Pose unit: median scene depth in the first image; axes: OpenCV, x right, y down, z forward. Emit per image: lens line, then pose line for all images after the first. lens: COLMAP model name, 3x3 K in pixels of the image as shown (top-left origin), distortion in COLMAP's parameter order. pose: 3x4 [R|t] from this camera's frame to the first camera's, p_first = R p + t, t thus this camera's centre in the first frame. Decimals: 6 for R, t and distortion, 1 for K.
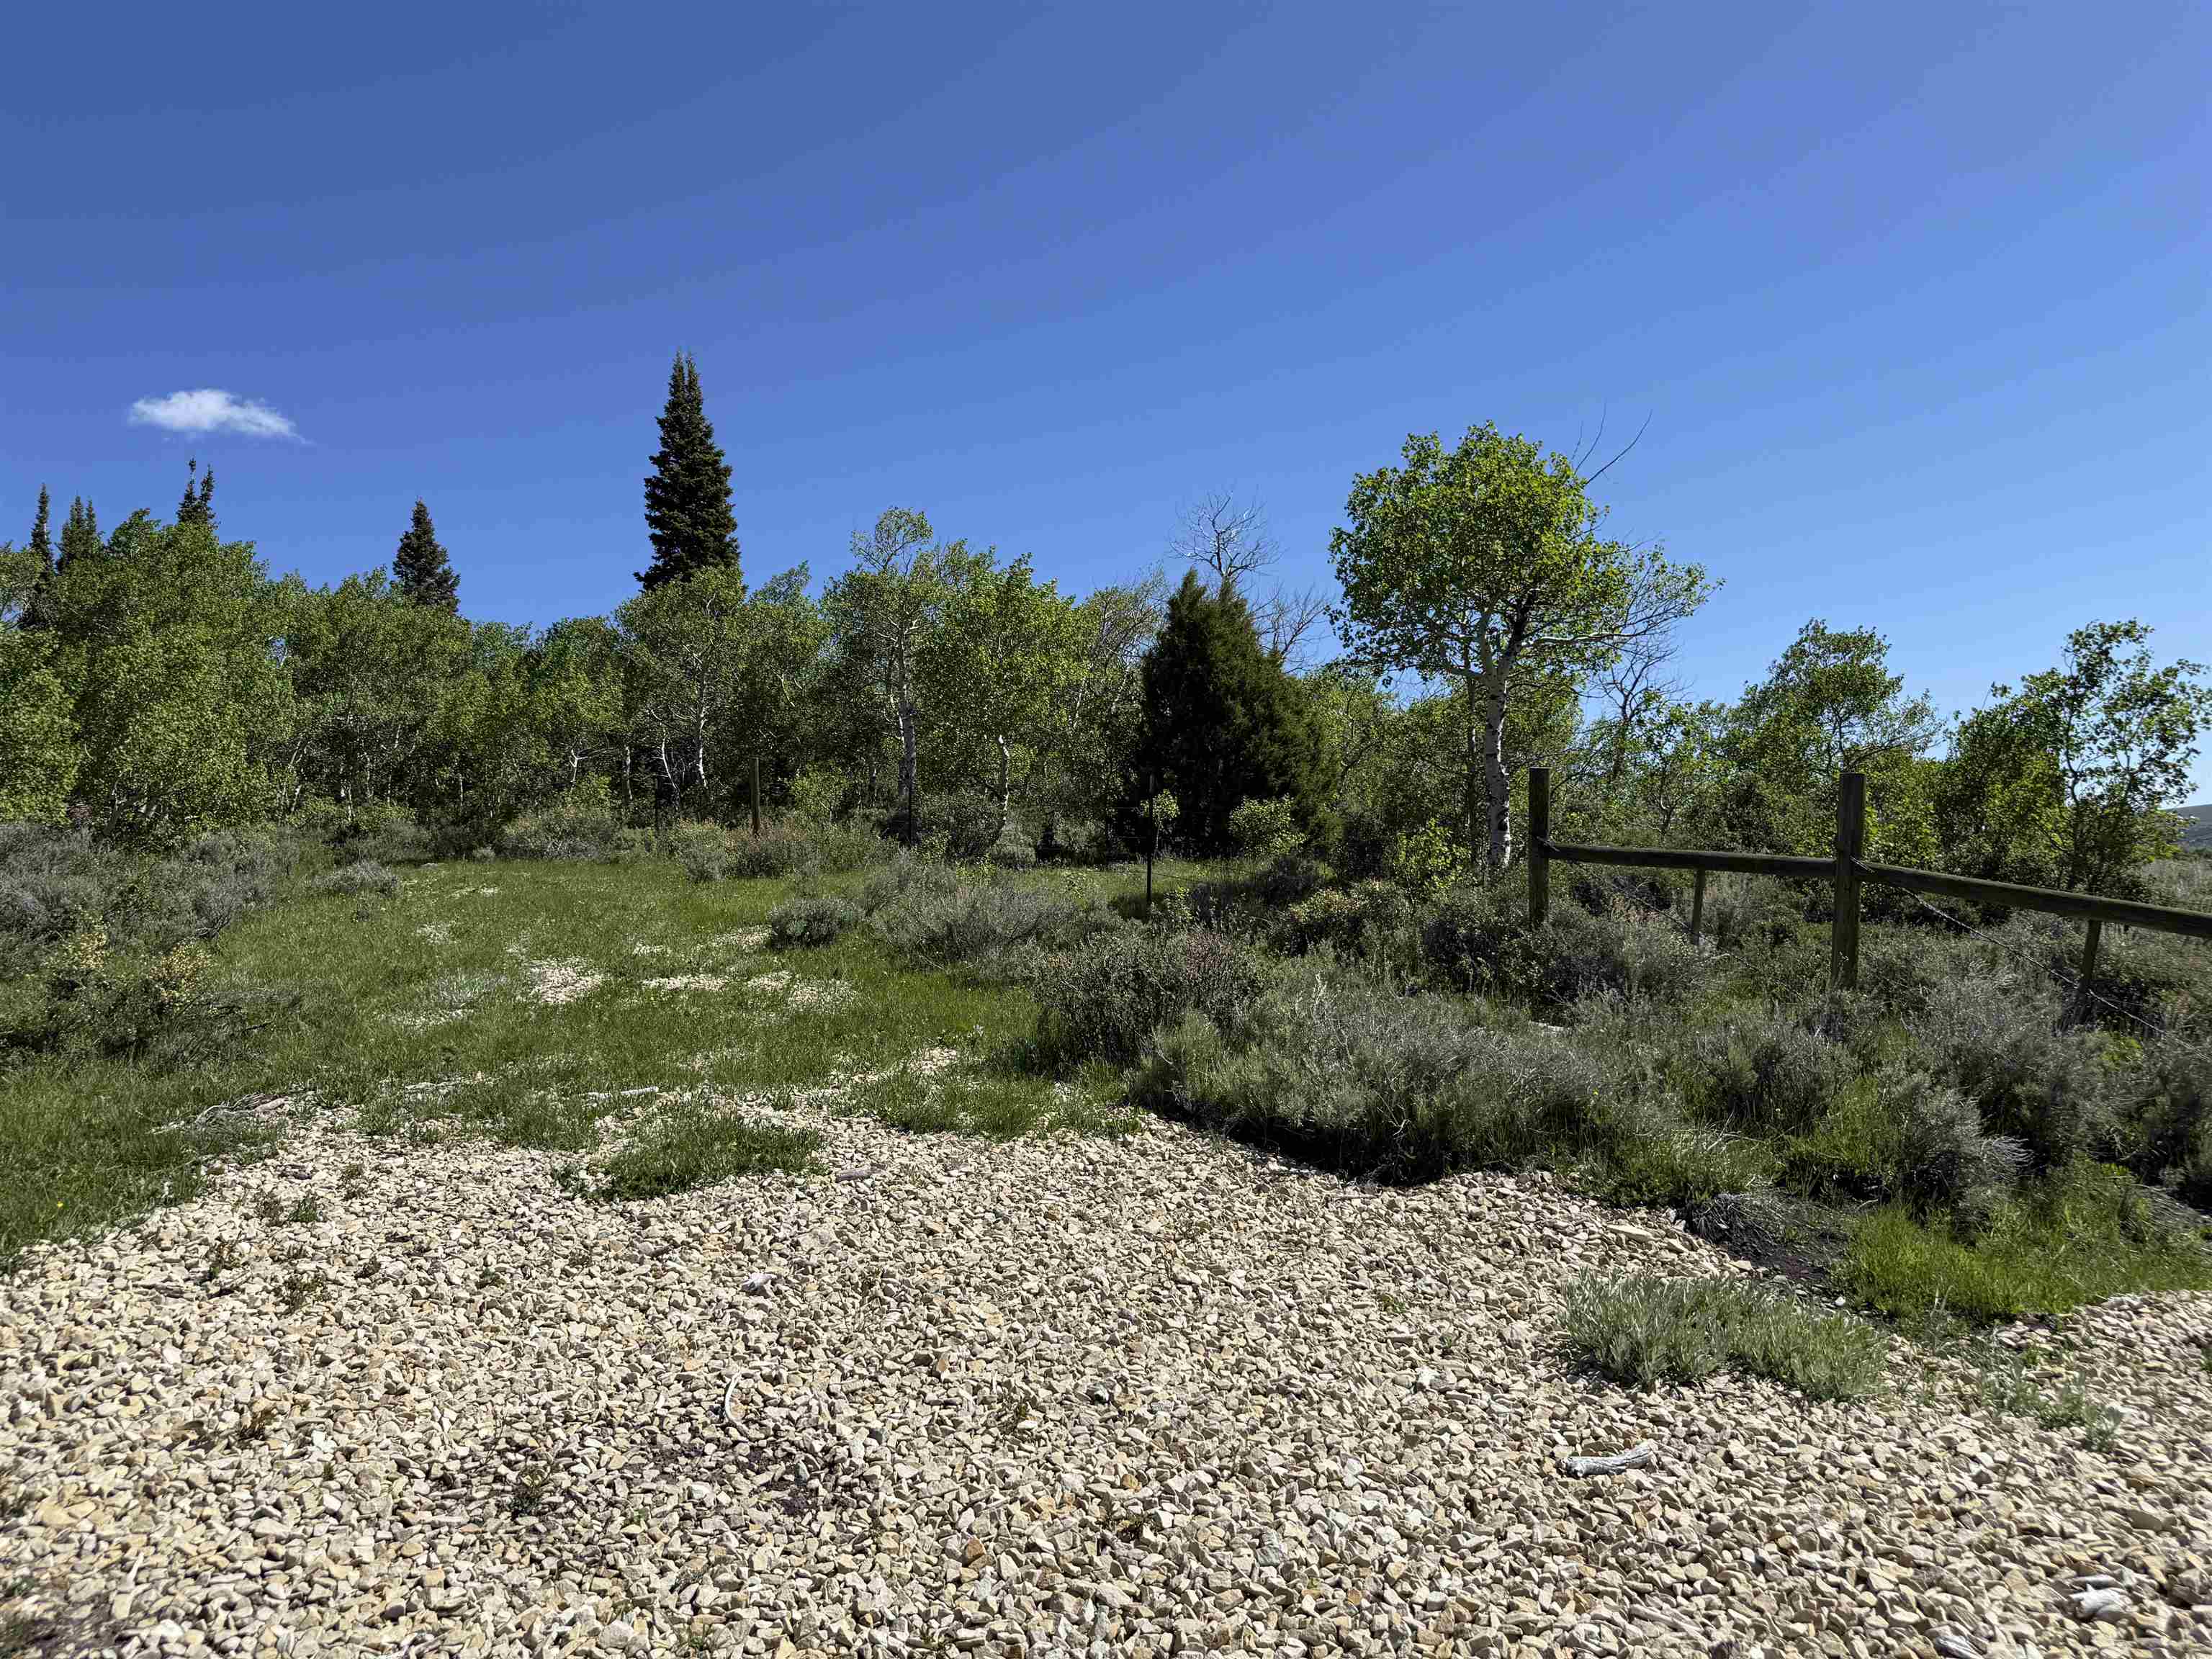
lens RADIAL K [[1553.5, 0, 1077.9], [0, 1553.5, 847.1], [0, 0, 1]] dist [0.012065, -0.015131]
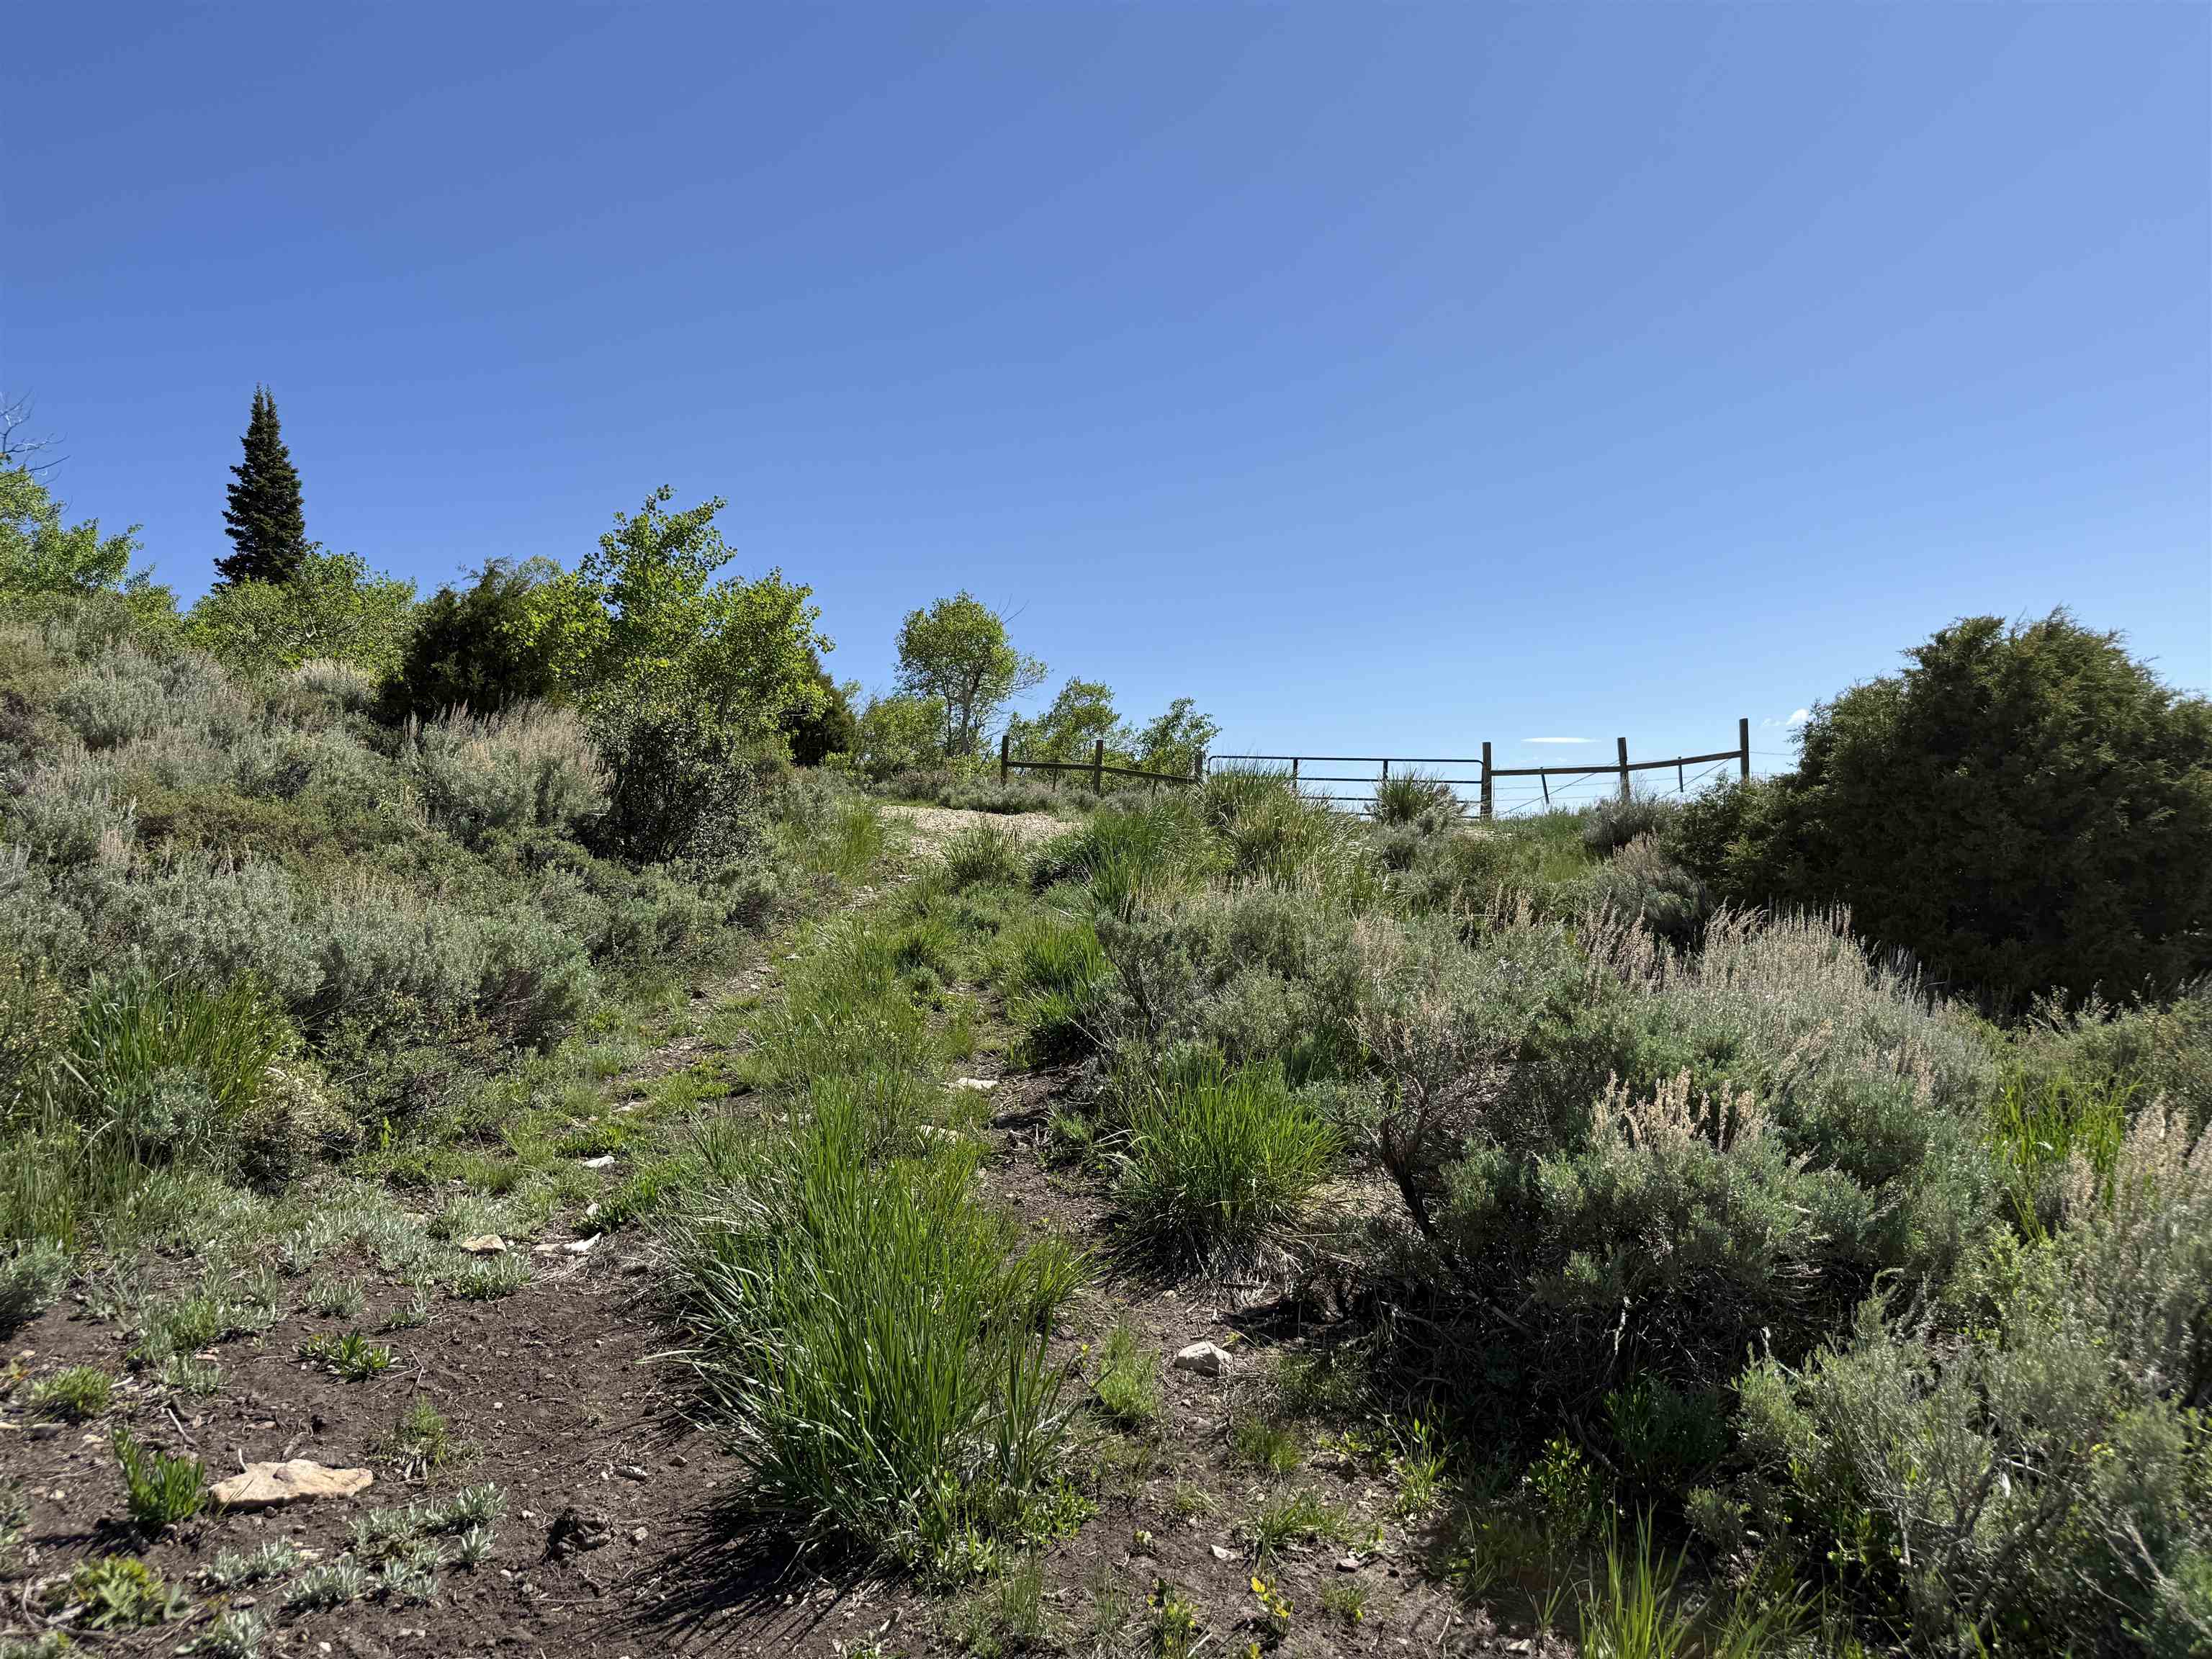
lens RADIAL K [[1553.5, 0, 1077.9], [0, 1553.5, 847.1], [0, 0, 1]] dist [0.012065, -0.015131]
pose [[0.897998, 0.028257, 0.439092, -0.207409], [-0.027530, 0.999589, -0.008025, 0.042930], [-0.439138, -0.004882, 0.898406, -0.410618]]
